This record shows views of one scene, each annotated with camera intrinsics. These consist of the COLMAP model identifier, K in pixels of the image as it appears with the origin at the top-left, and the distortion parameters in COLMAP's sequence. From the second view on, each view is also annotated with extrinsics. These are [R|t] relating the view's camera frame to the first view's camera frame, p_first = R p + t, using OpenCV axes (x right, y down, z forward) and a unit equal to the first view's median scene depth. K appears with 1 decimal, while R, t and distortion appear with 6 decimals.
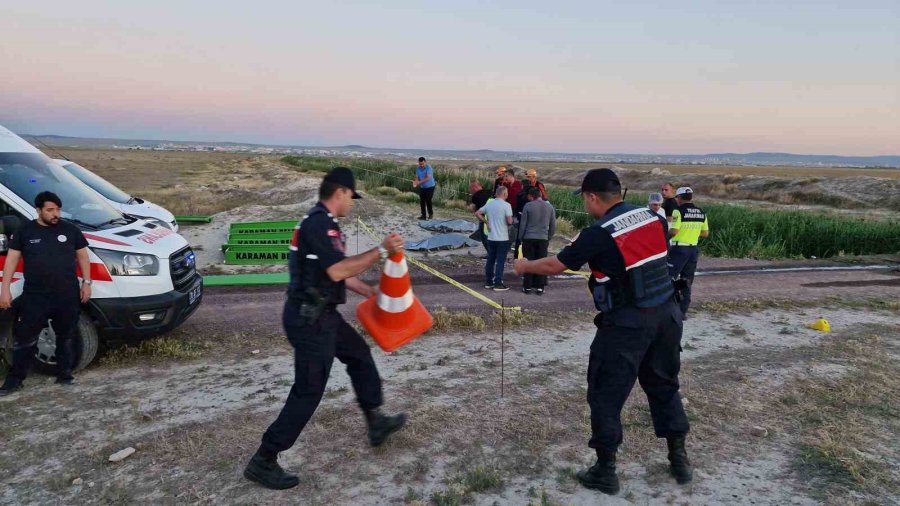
lens RADIAL K [[608.5, 0, 446.9], [0, 608.5, 264.3], [0, 0, 1]] dist [0.082706, -0.094630]
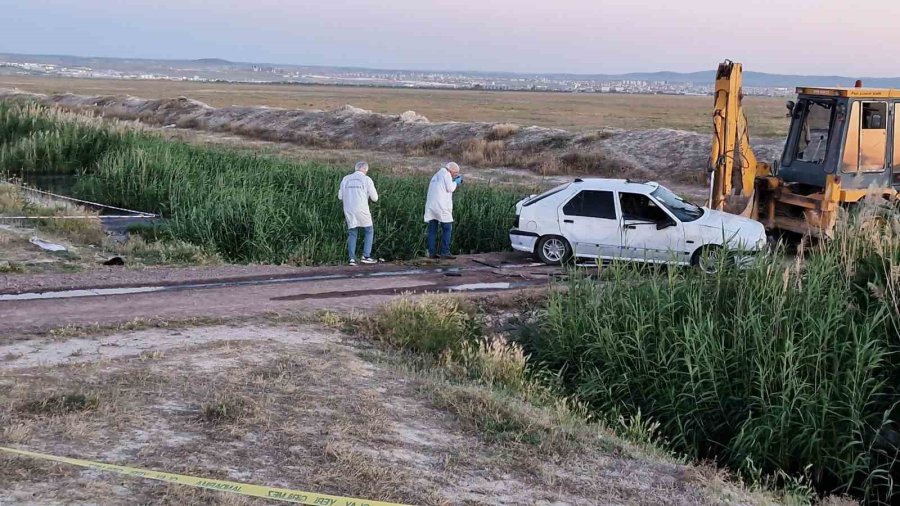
lens RADIAL K [[1217.9, 0, 450.0], [0, 1217.9, 253.0], [0, 0, 1]] dist [0.110091, -0.047158]
pose [[0.967484, -0.031203, 0.251000, 0.148152], [0.038696, 0.998939, -0.024972, 0.008550], [-0.249954, 0.033872, 0.967665, -0.169568]]
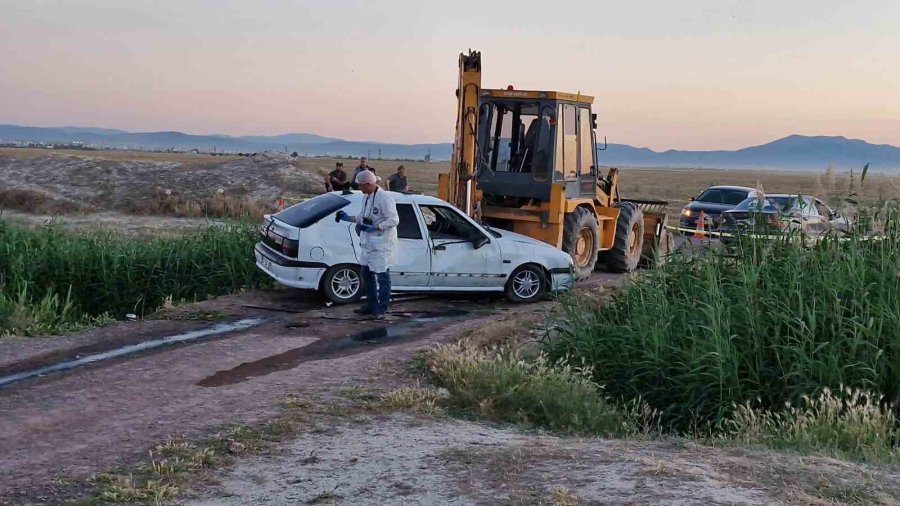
lens RADIAL K [[1217.9, 0, 450.0], [0, 1217.9, 253.0], [0, 0, 1]] dist [0.110091, -0.047158]
pose [[0.573674, -0.065473, 0.816463, -0.010133], [0.119438, 0.992832, -0.004304, -0.012311], [-0.810329, 0.099986, 0.577382, 0.126120]]
